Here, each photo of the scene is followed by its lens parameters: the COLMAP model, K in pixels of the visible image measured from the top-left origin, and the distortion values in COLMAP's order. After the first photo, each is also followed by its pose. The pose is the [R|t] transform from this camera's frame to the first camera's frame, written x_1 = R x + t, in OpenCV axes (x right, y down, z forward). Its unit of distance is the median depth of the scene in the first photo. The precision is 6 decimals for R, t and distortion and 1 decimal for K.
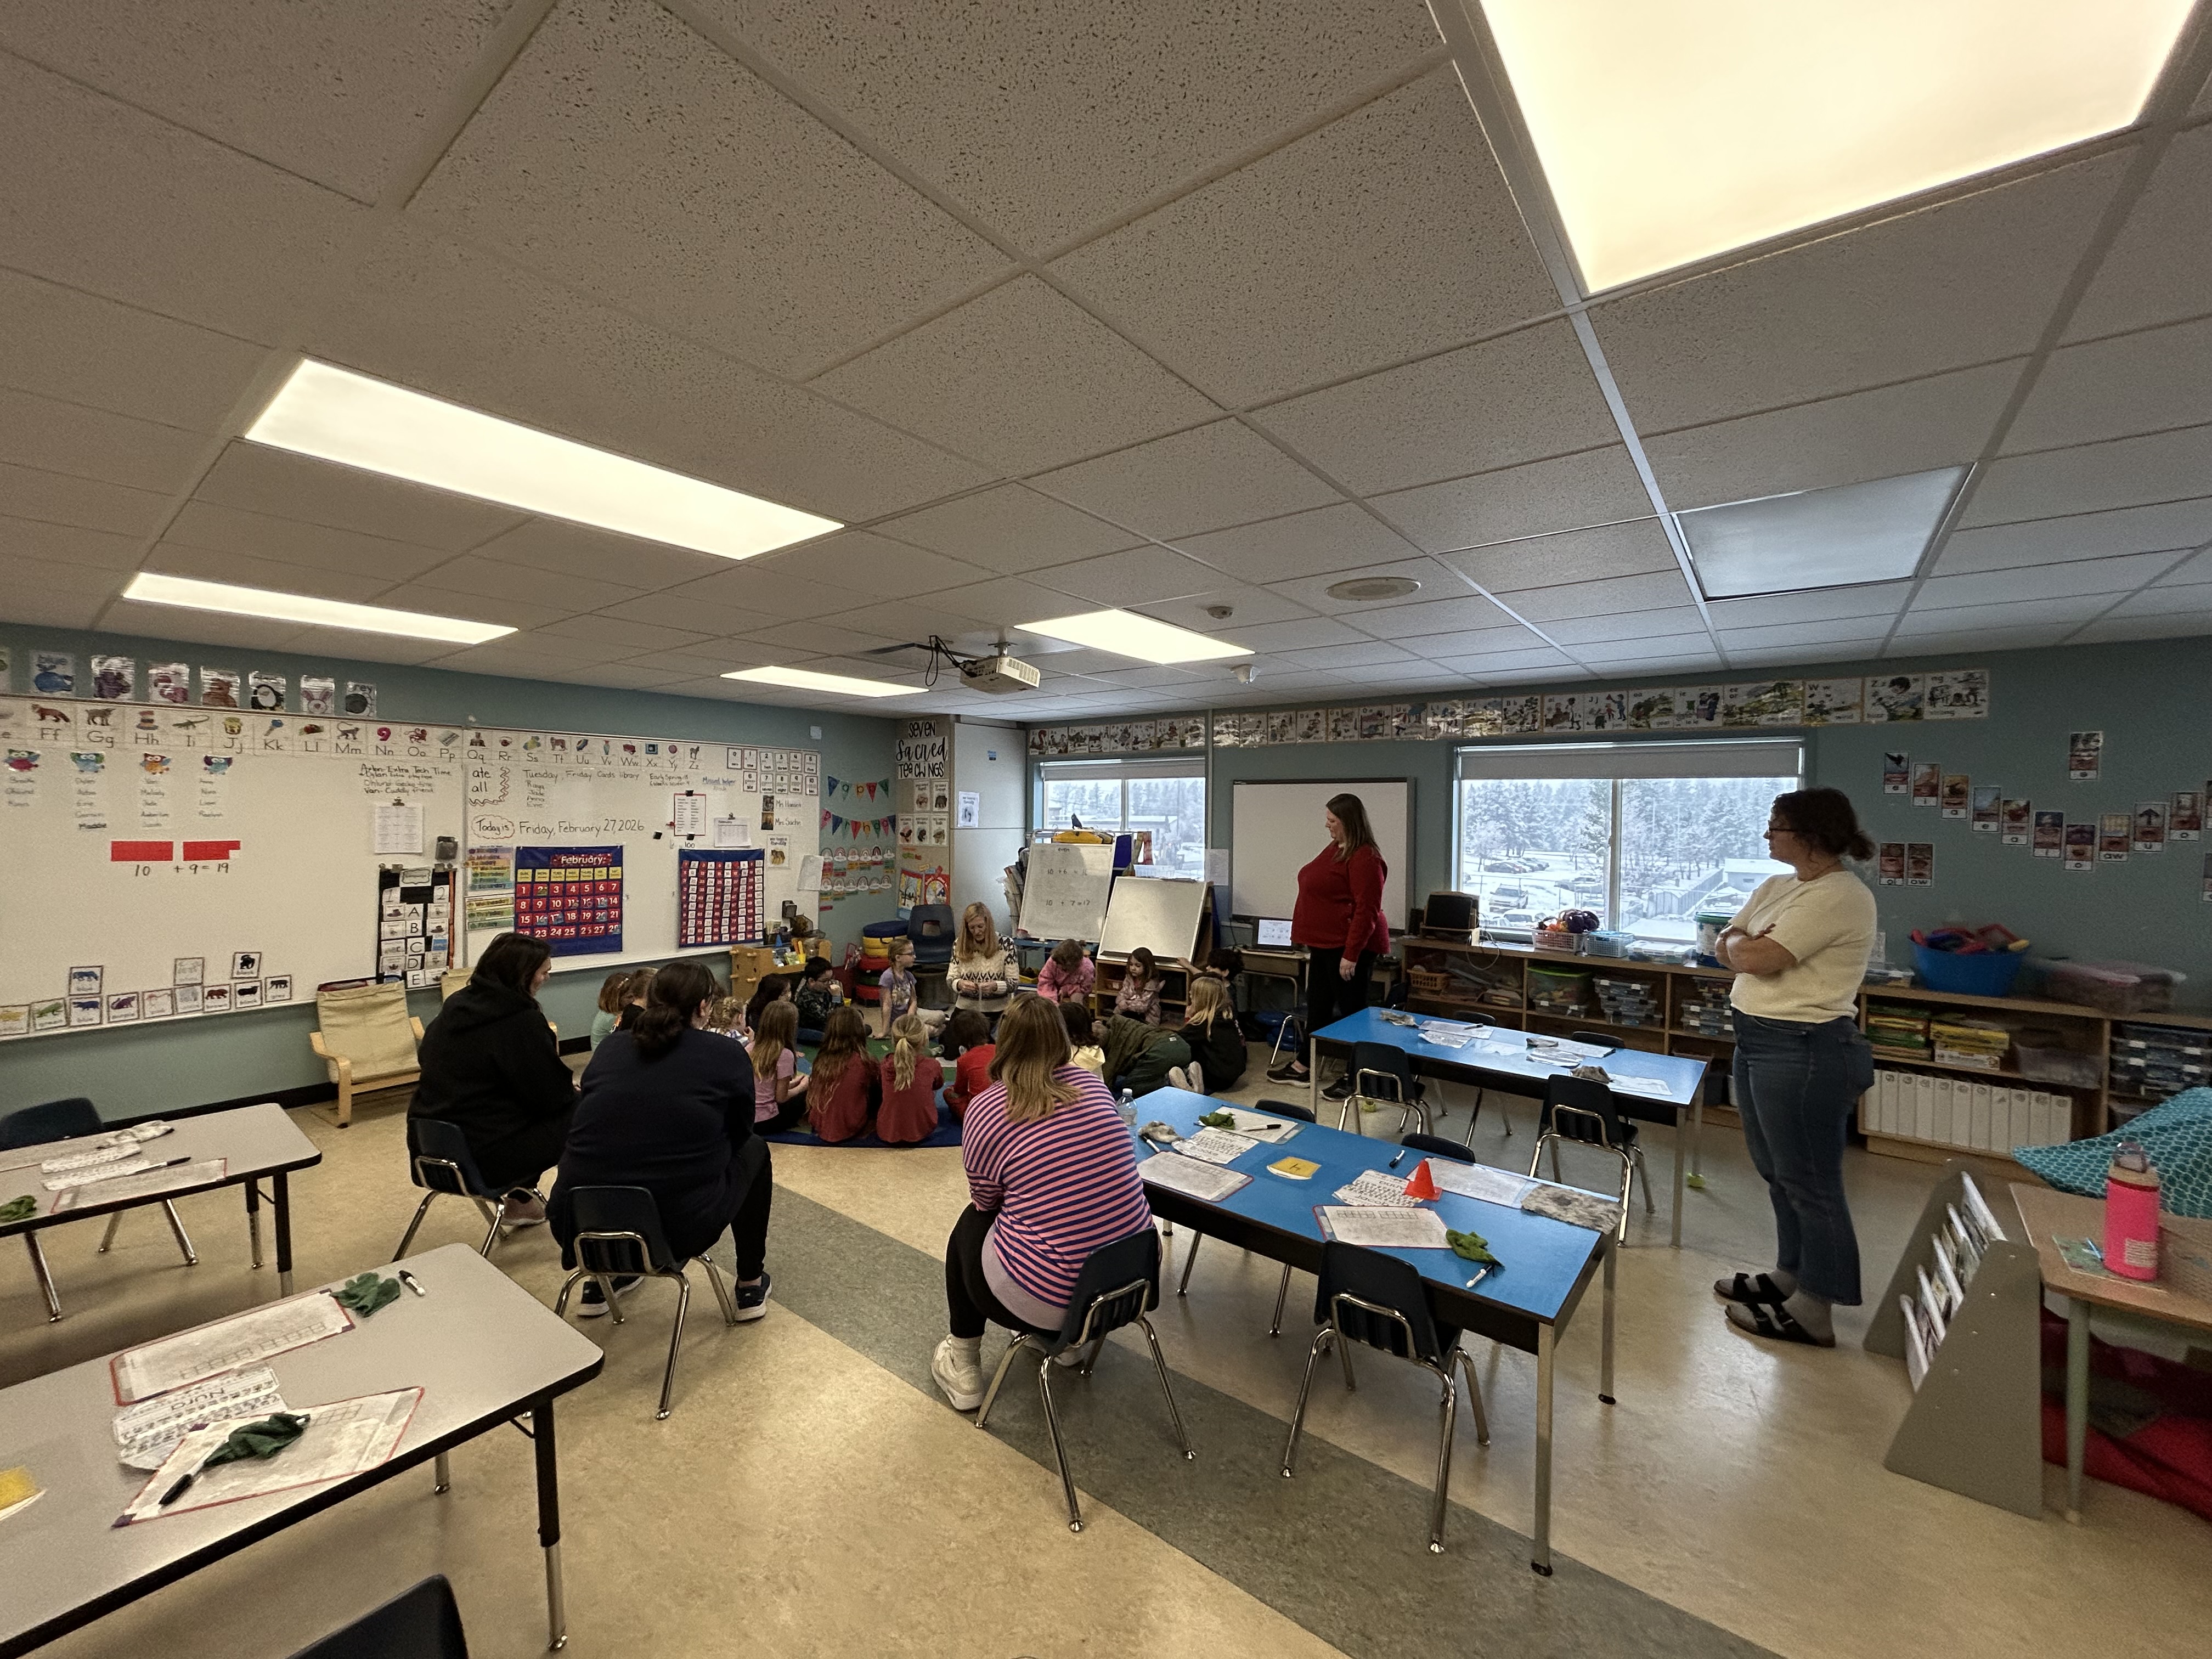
lens RADIAL K [[884.5, 0, 1106.0], [0, 884.5, 829.5], [0, 0, 1]] dist [-0.001134, -0.000105]
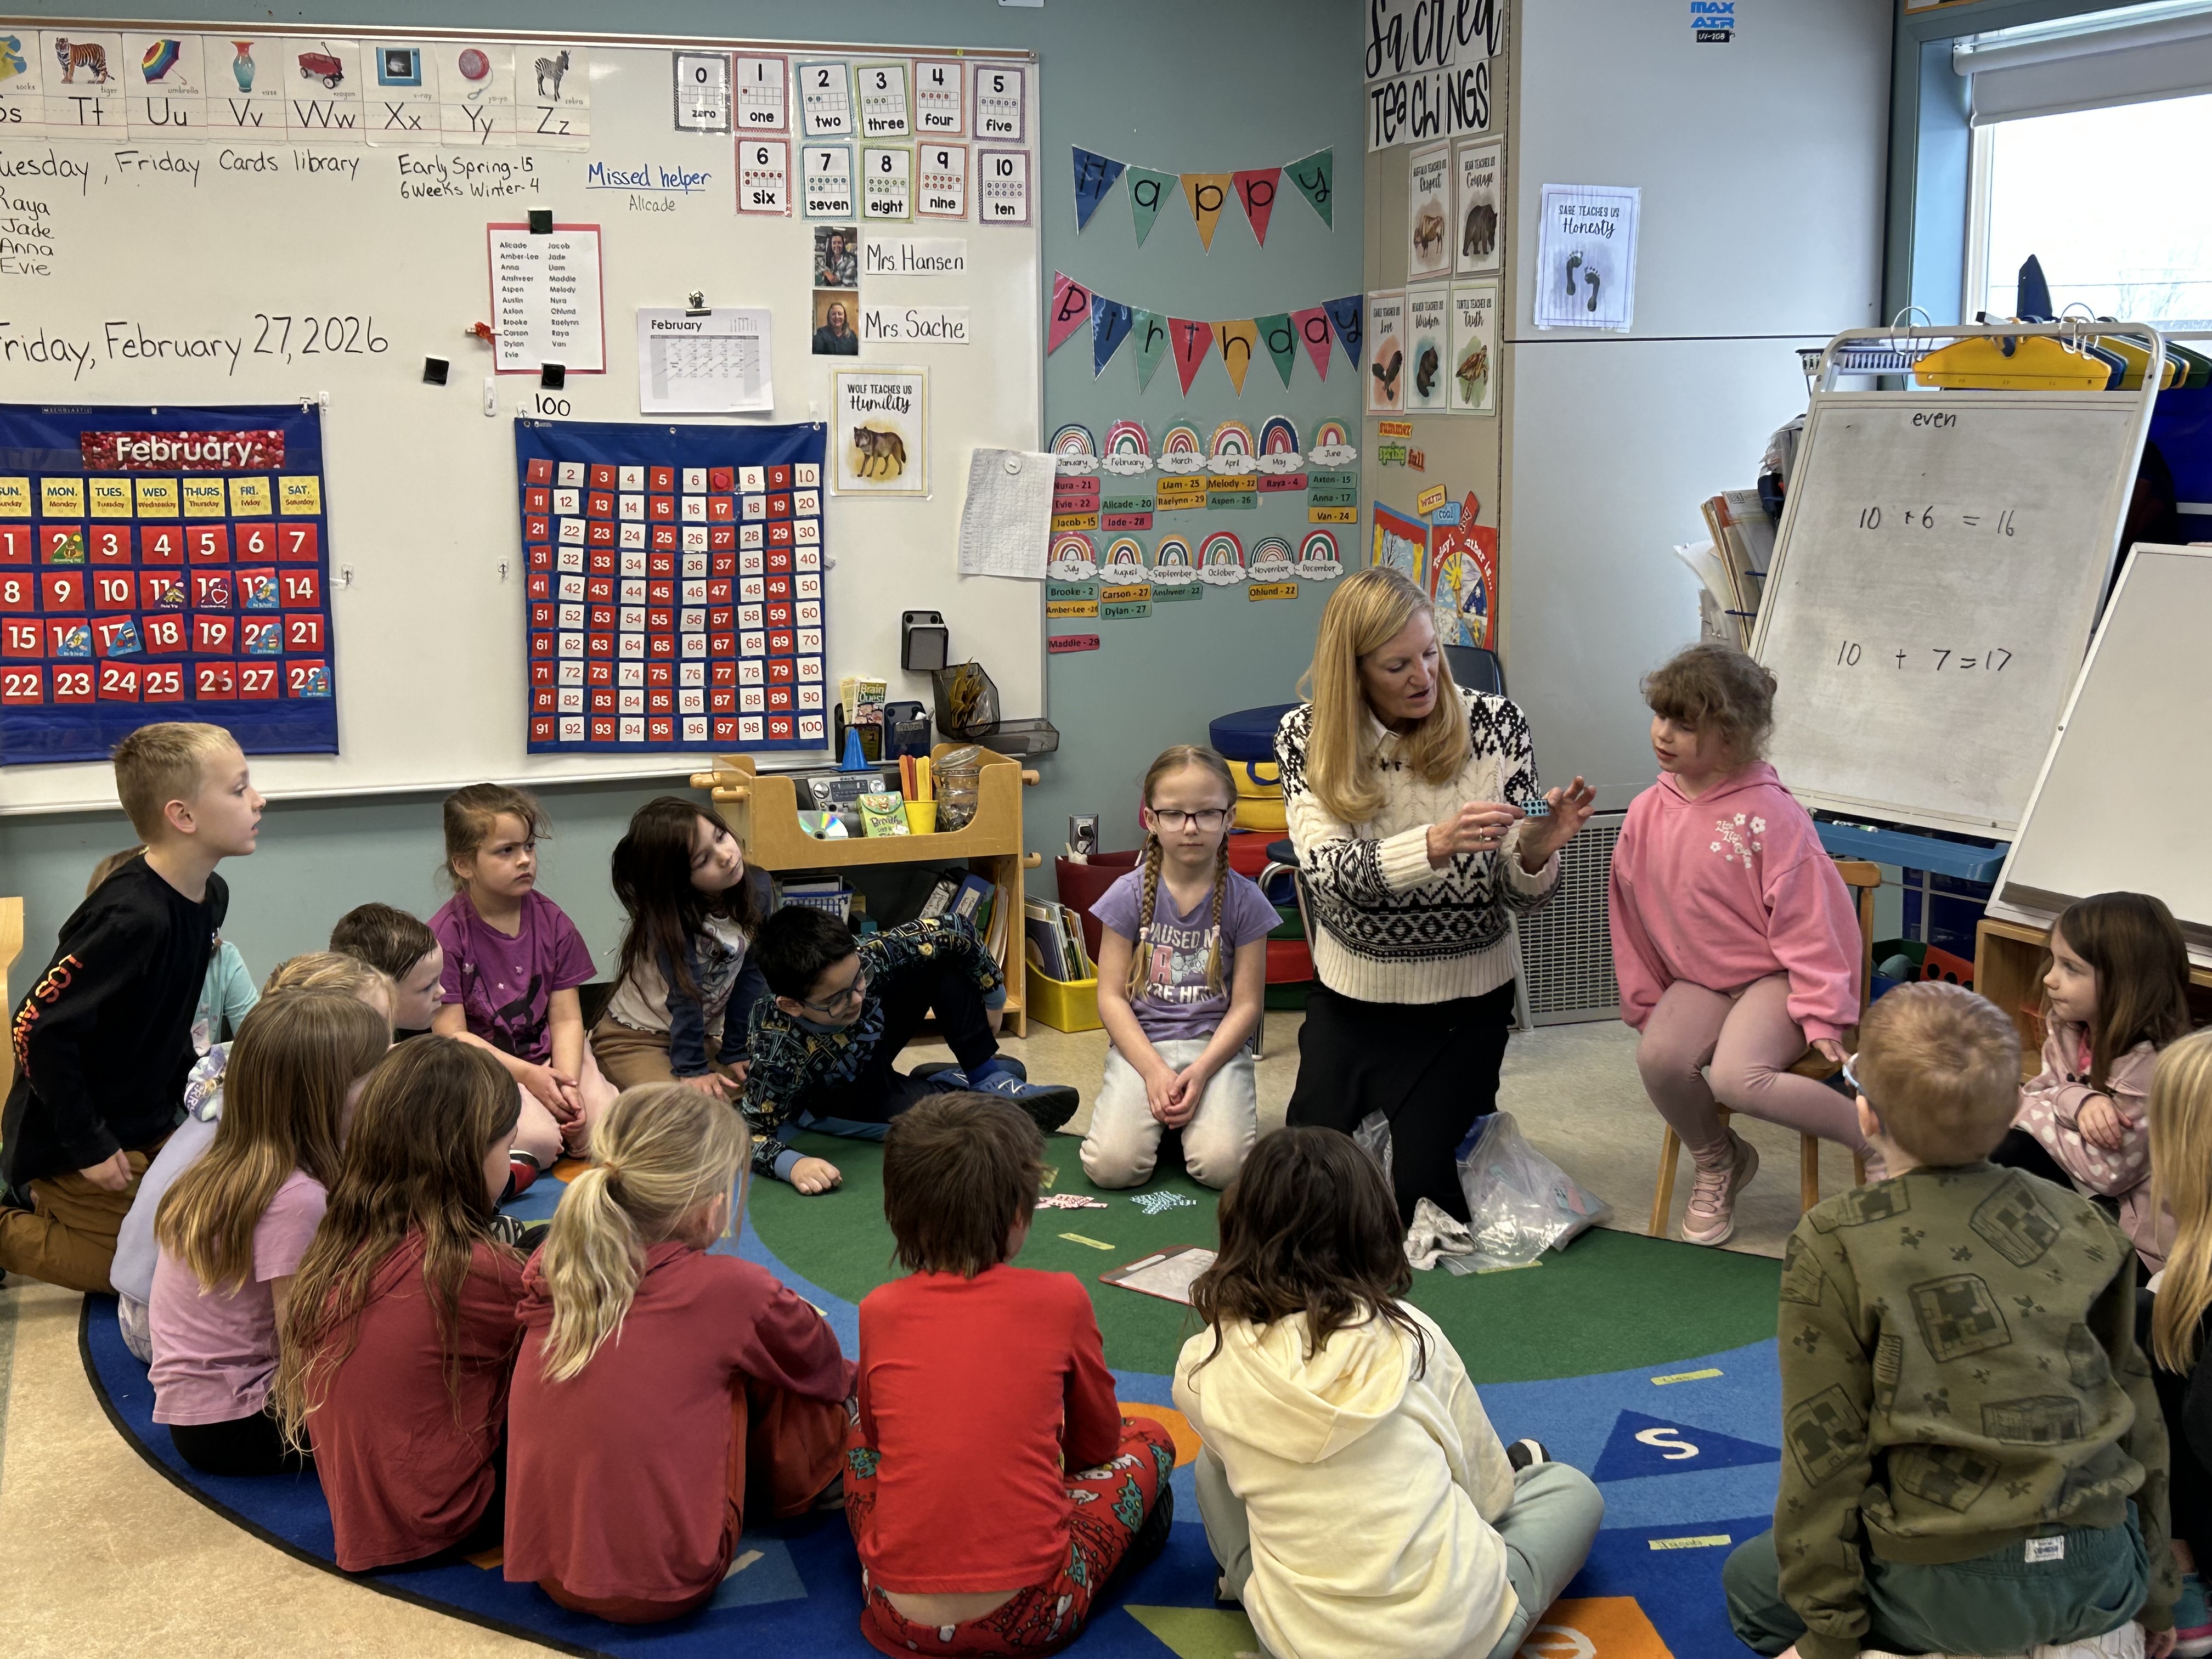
lens RADIAL K [[2736.7, 0, 1106.0], [0, 2736.7, 829.5], [0, 0, 1]] dist [0.218699, -0.679296]
pose [[0.840870, 0.073709, -0.536194, 0.175886], [0.008594, 0.988740, 0.149397, 0.020281], [0.541169, -0.130232, 0.830768, 0.311635]]
